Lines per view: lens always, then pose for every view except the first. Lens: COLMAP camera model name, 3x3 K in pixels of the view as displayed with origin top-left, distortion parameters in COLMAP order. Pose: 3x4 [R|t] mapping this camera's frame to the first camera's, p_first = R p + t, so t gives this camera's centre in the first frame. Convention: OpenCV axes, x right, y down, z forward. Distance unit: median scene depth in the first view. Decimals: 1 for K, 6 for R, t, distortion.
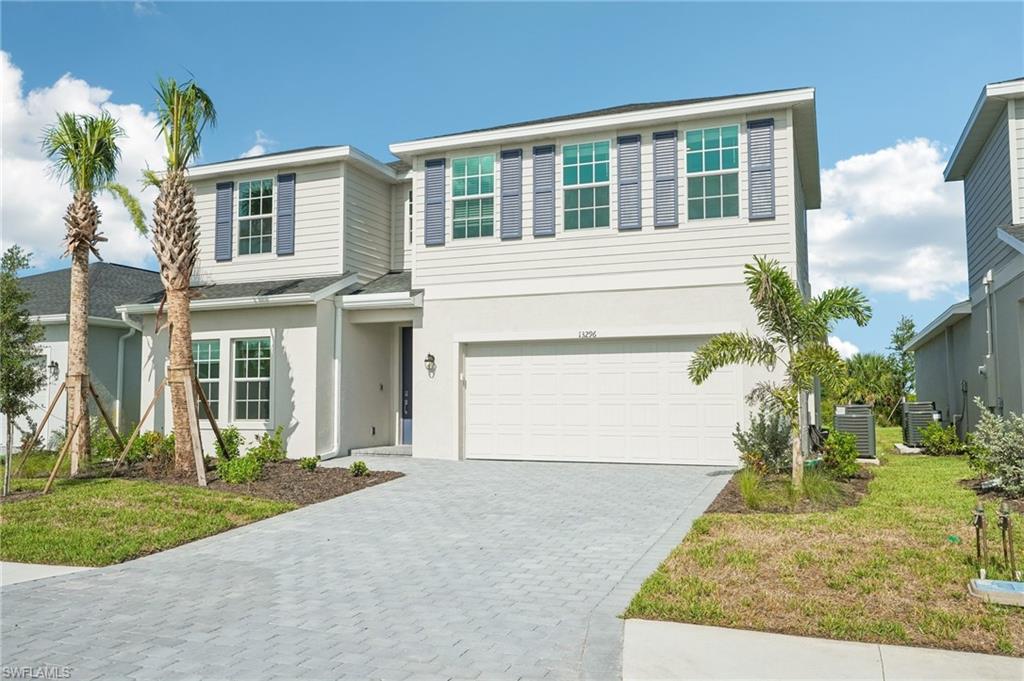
lens RADIAL K [[816.8, 0, 511.6], [0, 816.8, 341.1], [0, 0, 1]] dist [0.054783, -0.002966]
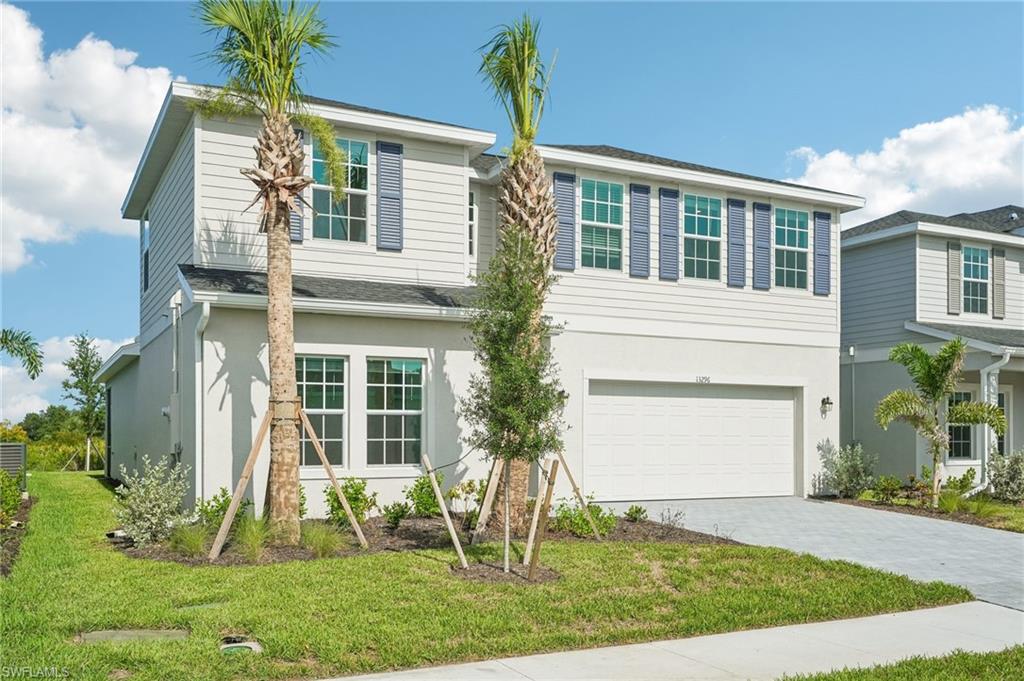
lens RADIAL K [[945.5, 0, 510.7], [0, 945.5, 420.7], [0, 0, 1]] dist [0.070111, 0.000000]
pose [[0.653353, 0.018799, 0.756820, -0.929402], [-0.058403, 0.997964, 0.025629, 0.026158], [-0.754797, -0.060945, 0.653121, 0.351789]]
